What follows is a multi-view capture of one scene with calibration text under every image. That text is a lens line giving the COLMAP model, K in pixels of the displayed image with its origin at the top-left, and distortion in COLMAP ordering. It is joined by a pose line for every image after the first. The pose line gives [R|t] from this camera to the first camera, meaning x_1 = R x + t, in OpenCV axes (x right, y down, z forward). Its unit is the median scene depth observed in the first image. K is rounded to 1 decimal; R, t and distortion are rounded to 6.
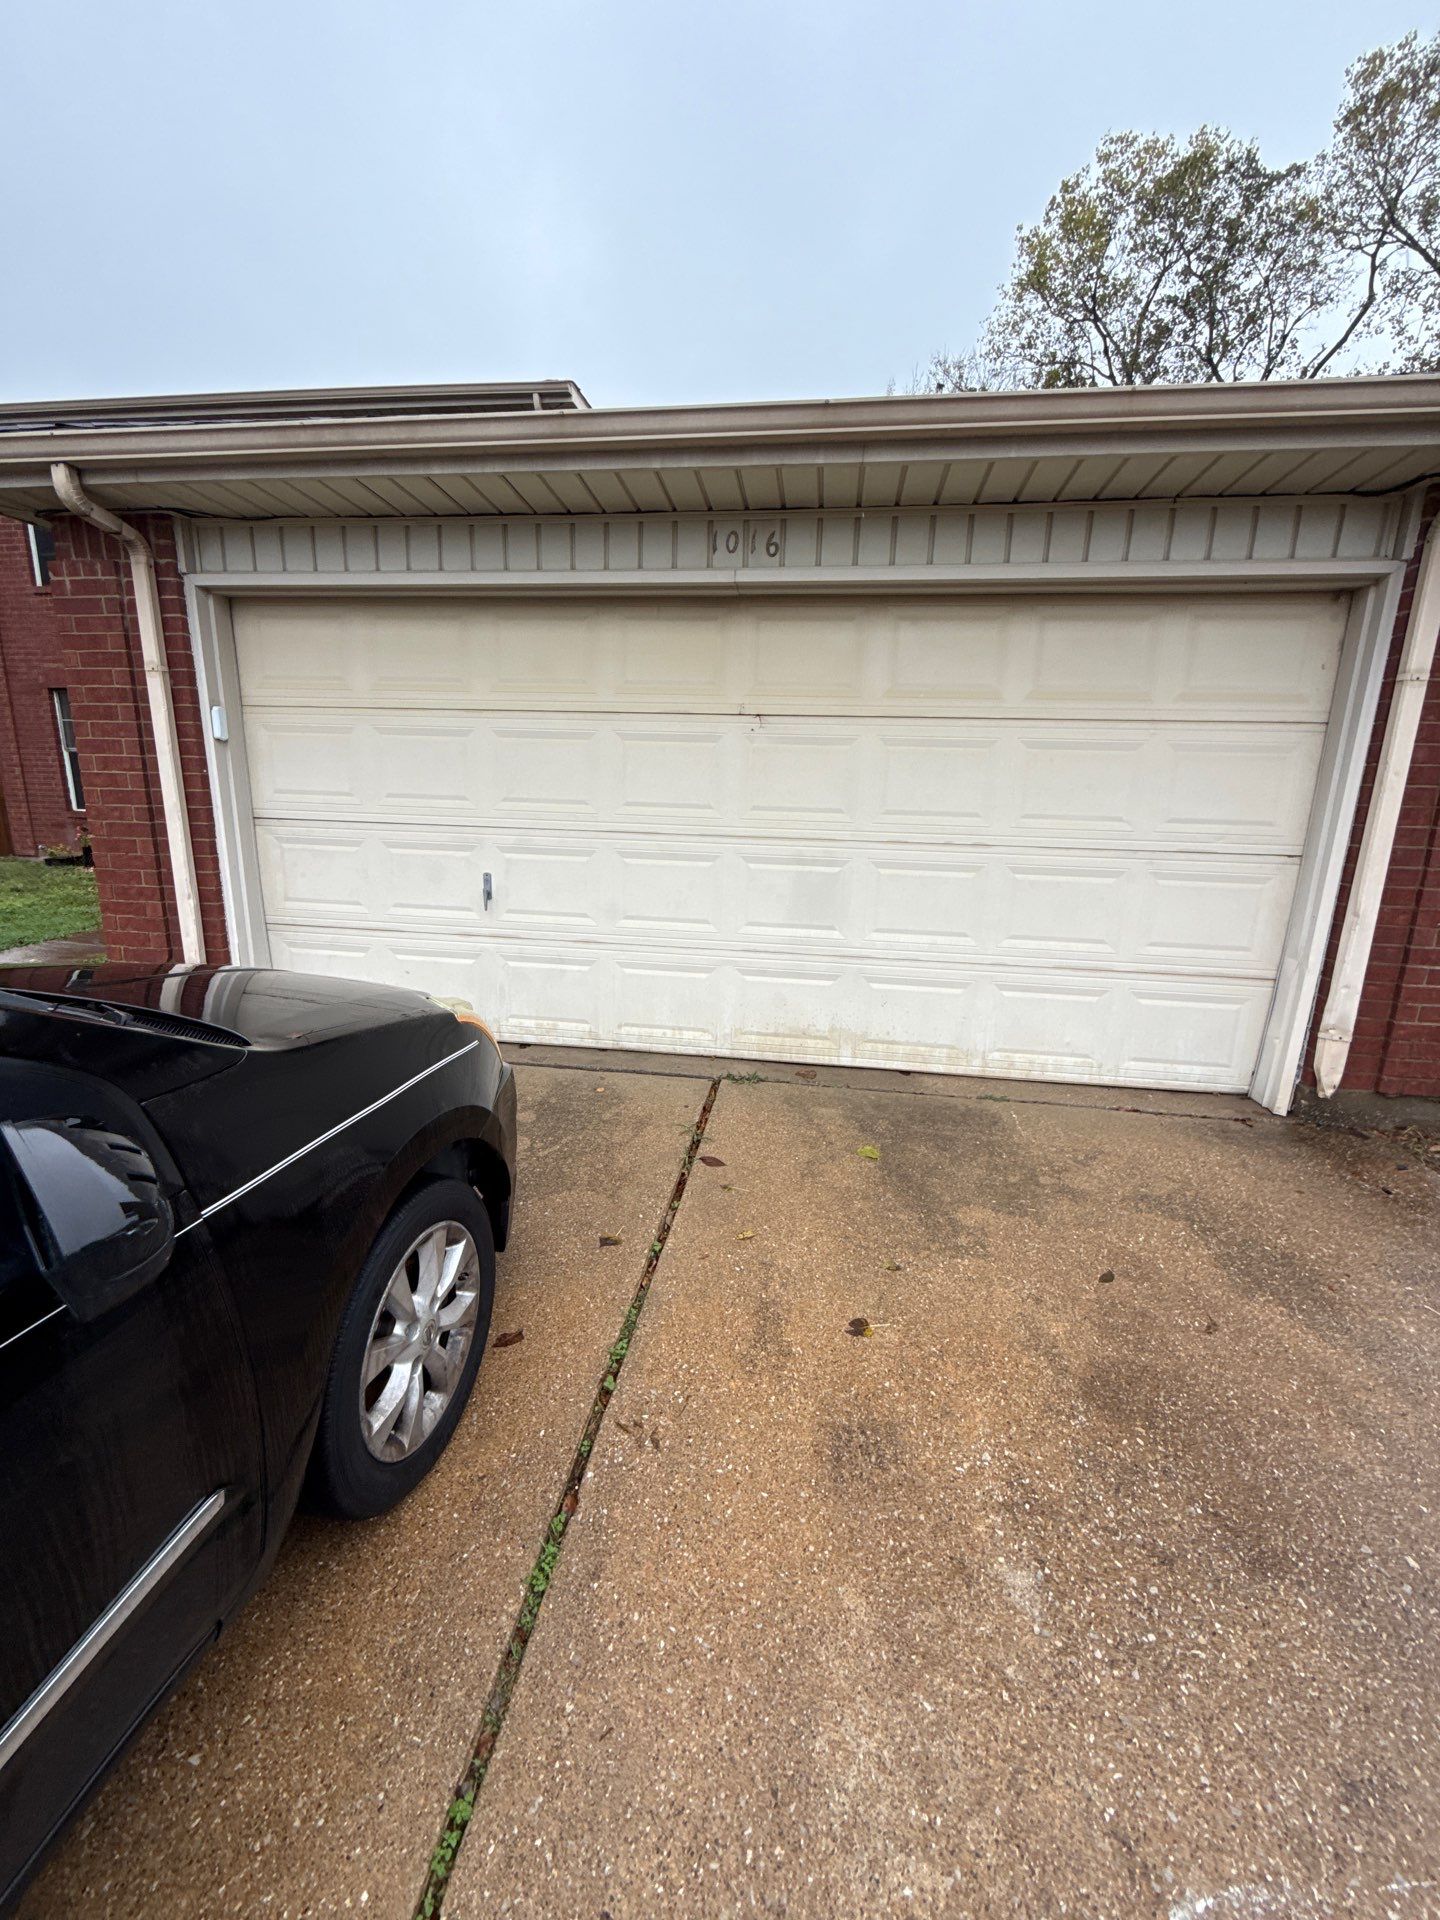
lens RADIAL K [[770.4, 0, 720.0], [0, 770.4, 960.0], [0, 0, 1]] dist [-0.000528, 0.000249]
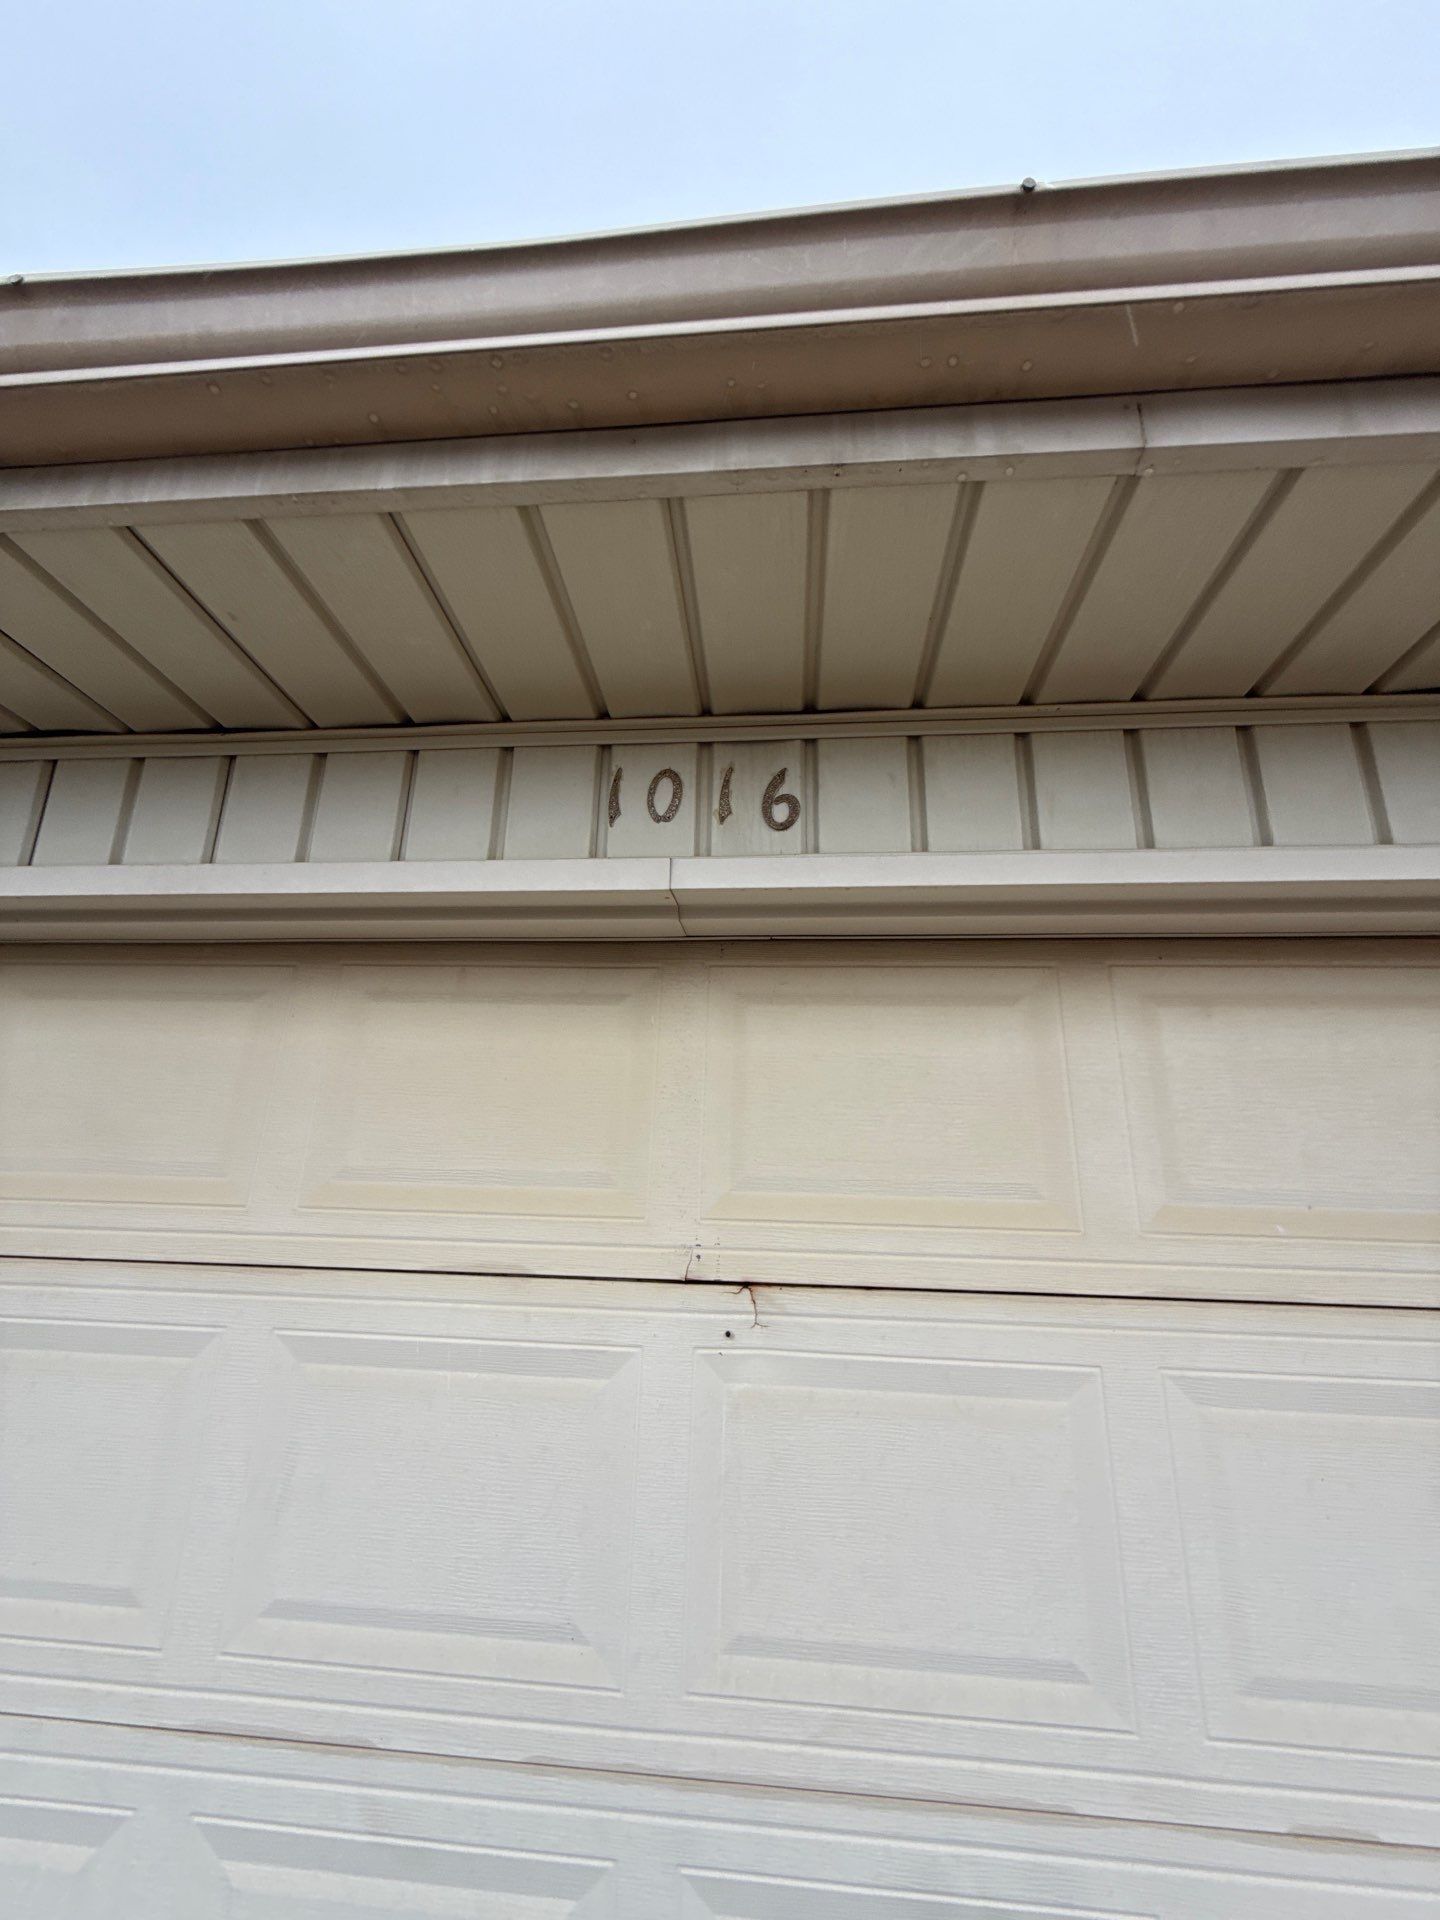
lens RADIAL K [[770.4, 0, 720.0], [0, 770.4, 960.0], [0, 0, 1]] dist [-0.000528, 0.000249]
pose [[0.998235, 0.012598, 0.058030, 0.021341], [0.016584, 0.879206, -0.476154, -0.305638], [-0.057019, 0.476276, 0.877445, 0.717143]]
